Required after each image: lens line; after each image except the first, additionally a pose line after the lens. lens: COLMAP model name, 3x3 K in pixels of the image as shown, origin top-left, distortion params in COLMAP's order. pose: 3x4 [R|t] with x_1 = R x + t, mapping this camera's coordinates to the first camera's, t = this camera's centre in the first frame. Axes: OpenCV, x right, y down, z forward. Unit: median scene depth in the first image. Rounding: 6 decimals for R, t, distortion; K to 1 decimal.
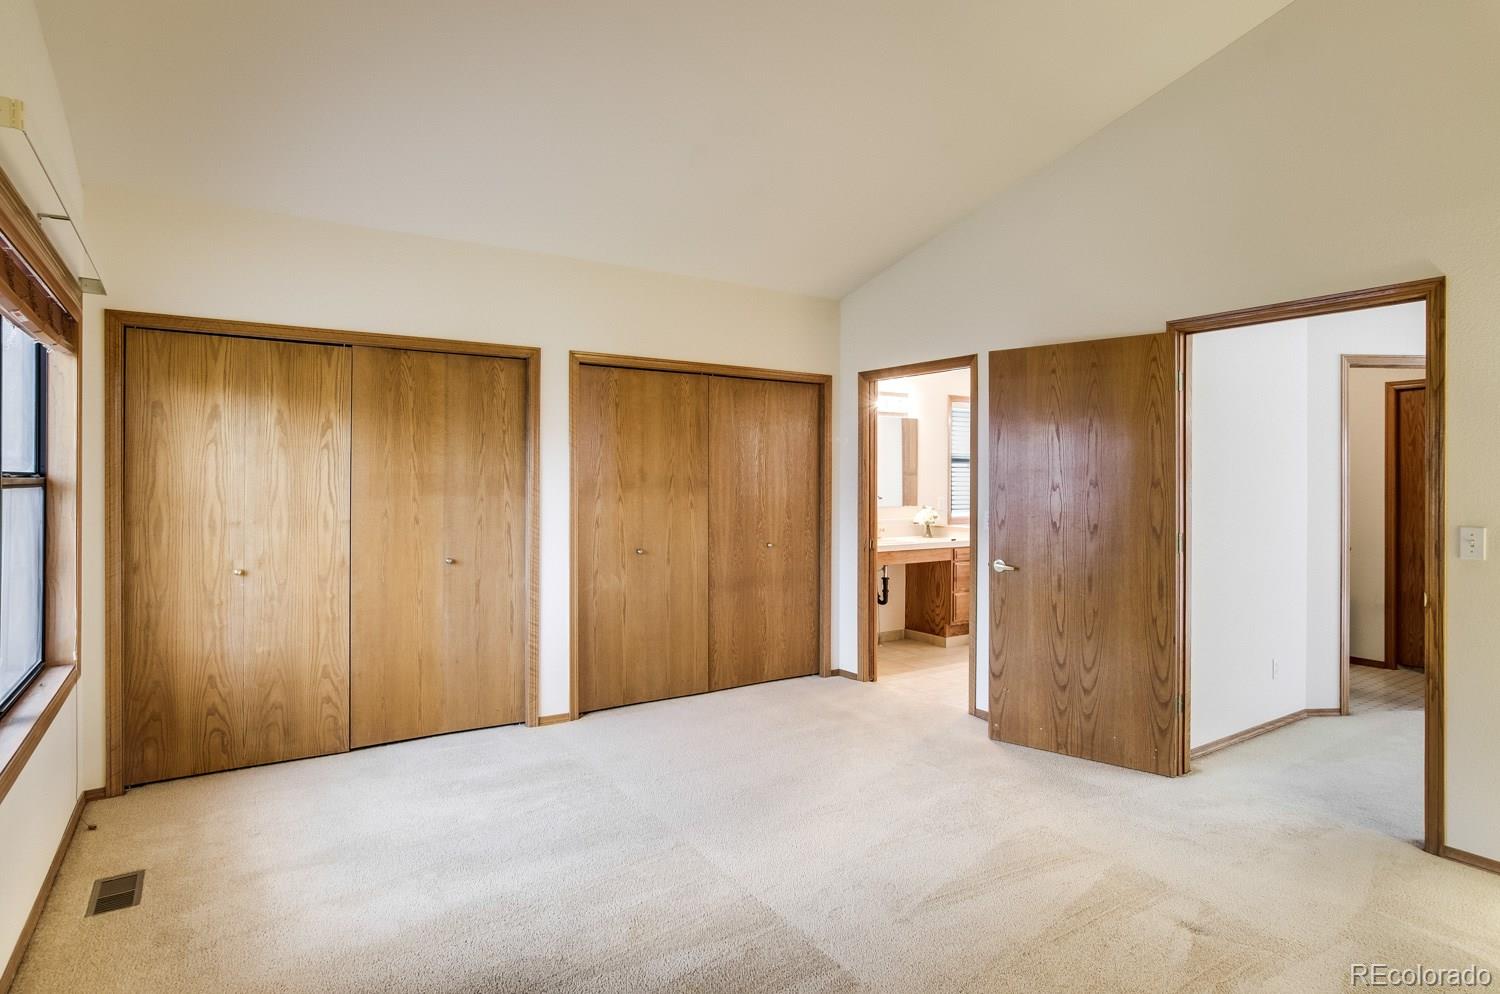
lens RADIAL K [[804.4, 0, 747.4], [0, 804.4, 473.6], [0, 0, 1]] dist [-0.033026, 0.000657]
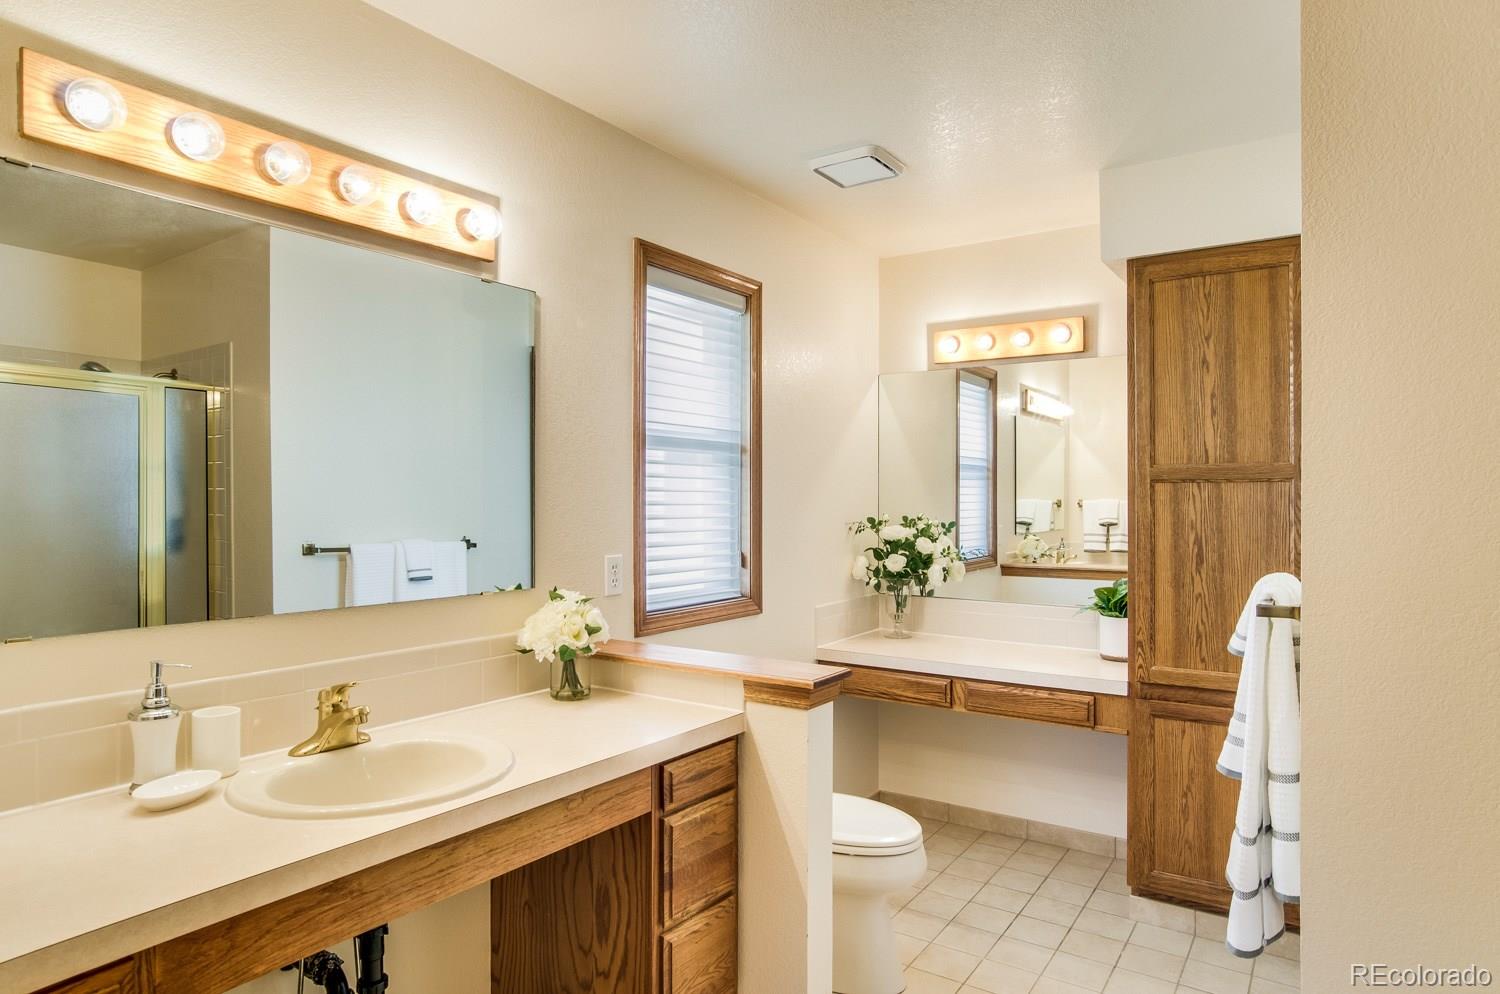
lens RADIAL K [[876.4, 0, 752.7], [0, 876.4, 480.9], [0, 0, 1]] dist [-0.066416, 0.047099]
pose [[0.926815, 0.001726, 0.375514, 0.298473], [0.003002, 0.999923, -0.012007, 0.009399], [-0.375506, 0.012256, 0.926739, 1.211552]]
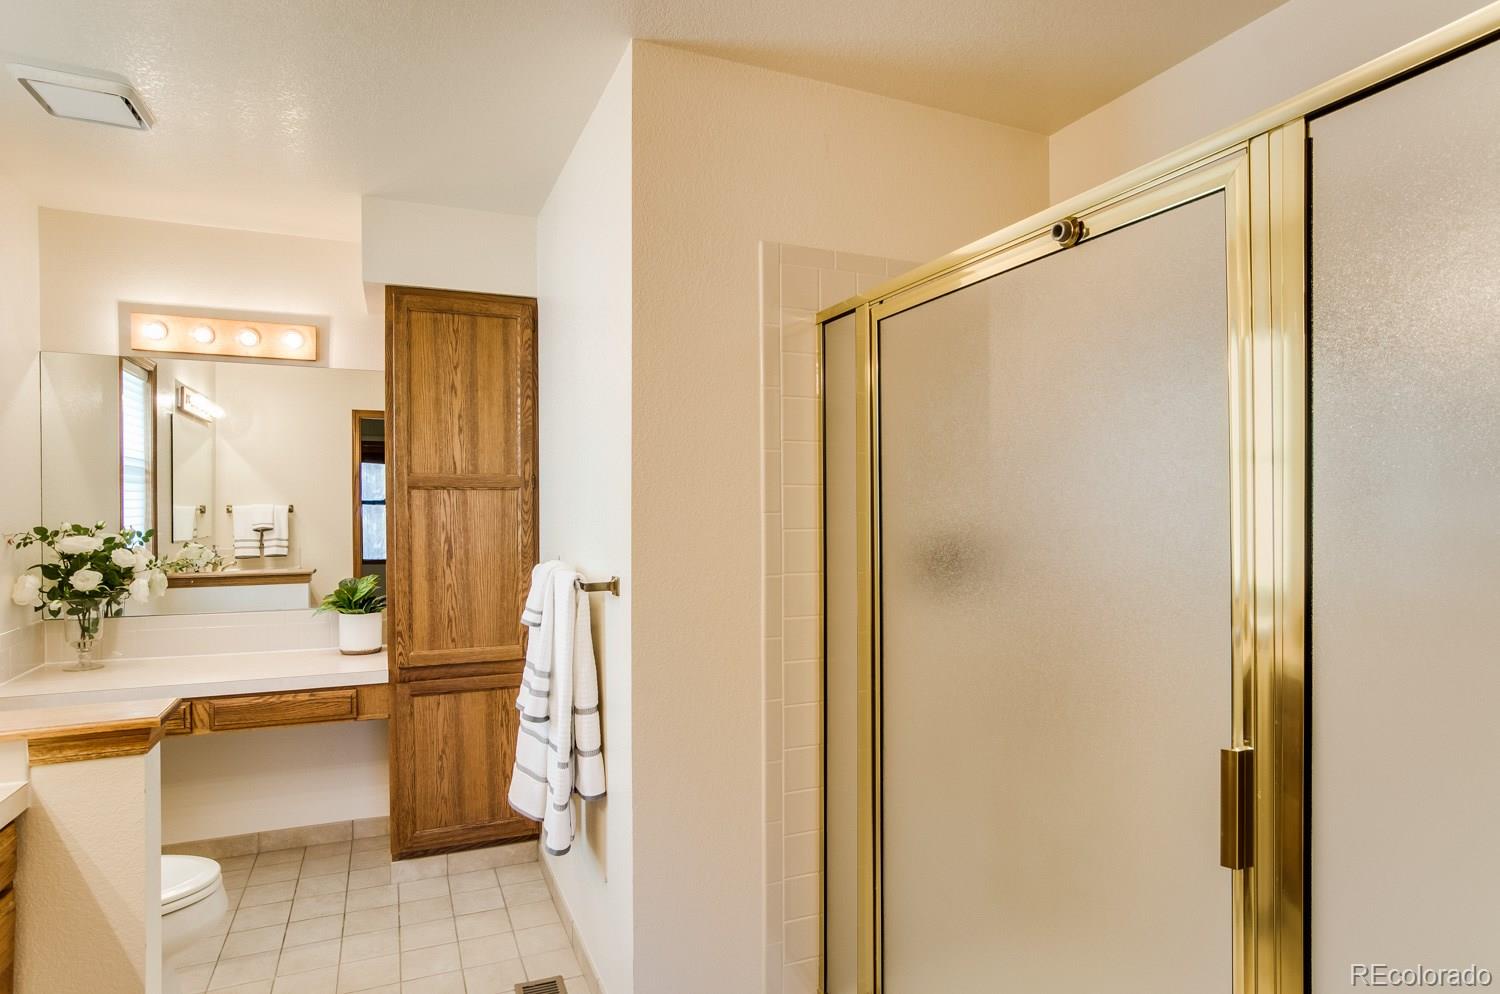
lens RADIAL K [[820.9, 0, 740.8], [0, 820.9, 496.9], [0, 0, 1]] dist [-0.048132, 0.036630]
pose [[0.180175, 0.001536, 0.983633, 0.189449], [-0.003135, 0.999995, -0.000987, 0.010081], [-0.983630, -0.002905, 0.180179, 1.306400]]
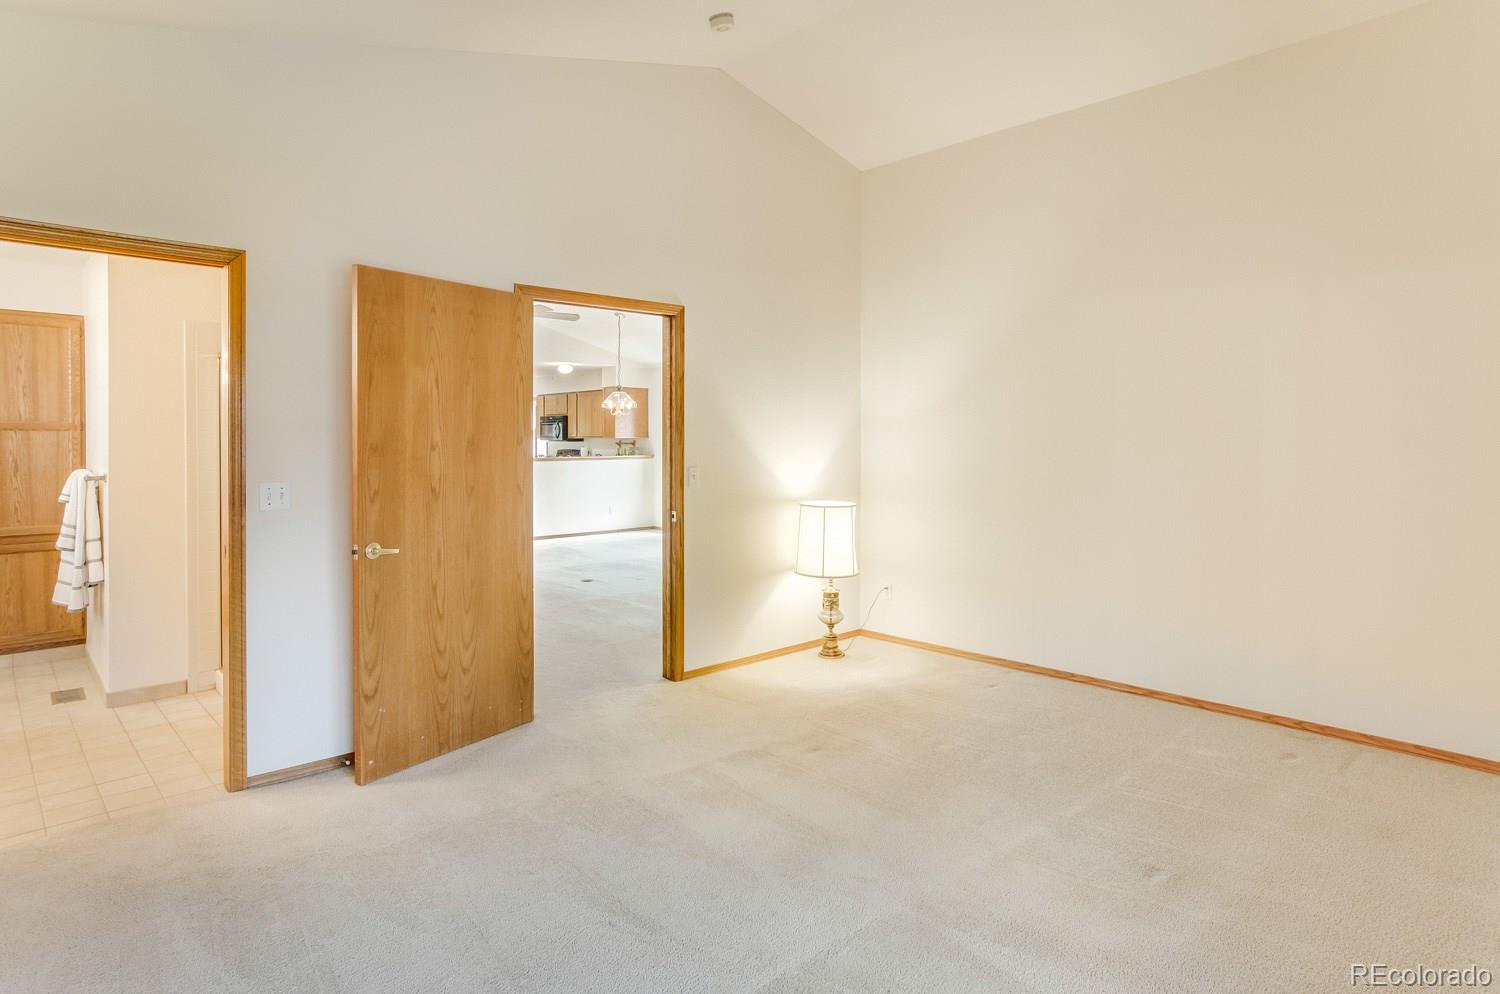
lens RADIAL K [[834.2, 0, 744.6], [0, 834.2, 439.2], [0, 0, 1]] dist [-0.040087, 0.039843]
pose [[-0.158748, -0.005418, 0.987304, -0.537766], [-0.007556, 0.999962, 0.004273, 0.002998], [-0.987290, -0.006782, -0.158783, 0.813026]]
